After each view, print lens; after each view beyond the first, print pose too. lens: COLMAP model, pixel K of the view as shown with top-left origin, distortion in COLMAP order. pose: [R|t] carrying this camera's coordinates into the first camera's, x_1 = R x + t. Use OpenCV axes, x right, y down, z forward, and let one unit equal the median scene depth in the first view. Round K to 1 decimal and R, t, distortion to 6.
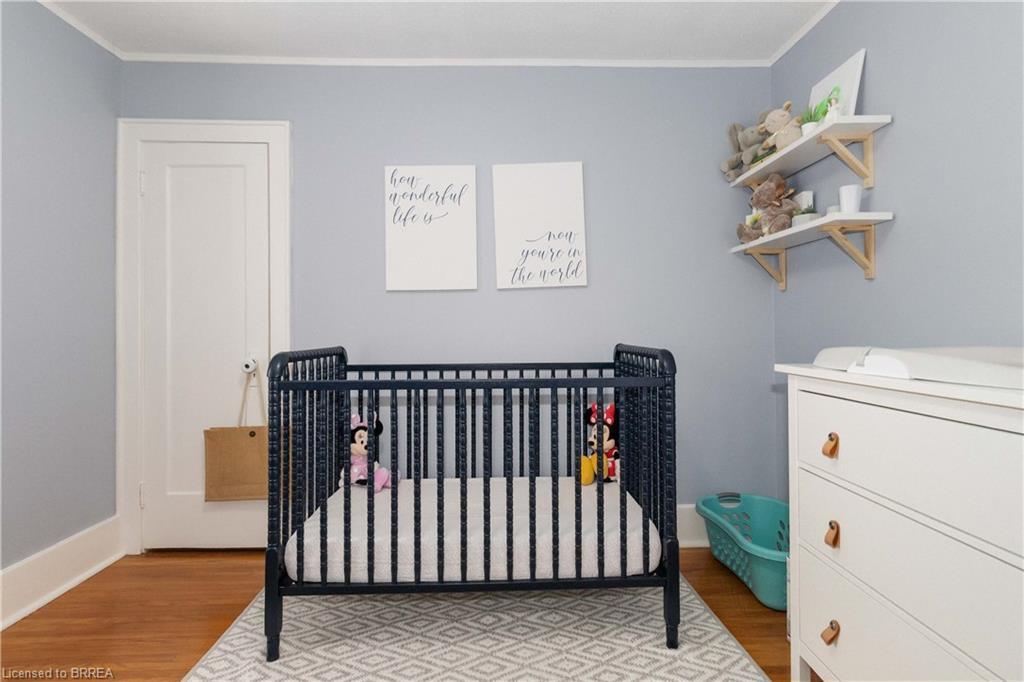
lens RADIAL K [[522.5, 0, 512.1], [0, 522.5, 317.9], [0, 0, 1]] dist [0.000545, 0.000997]
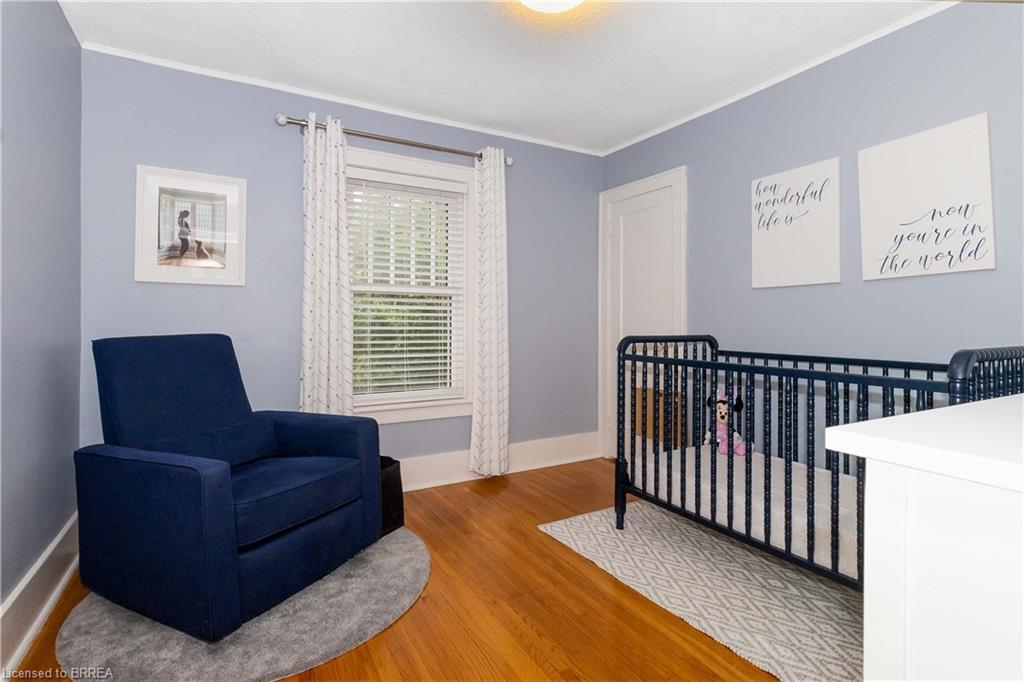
lens RADIAL K [[496.0, 0, 511.9], [0, 496.0, 313.6], [0, 0, 1]] dist [0.001485, 0.000514]
pose [[0.471586, -0.003320, -0.881814, 0.475238], [0.011436, 0.999932, 0.002351, -0.004563], [0.881746, -0.011193, 0.471592, 0.007568]]
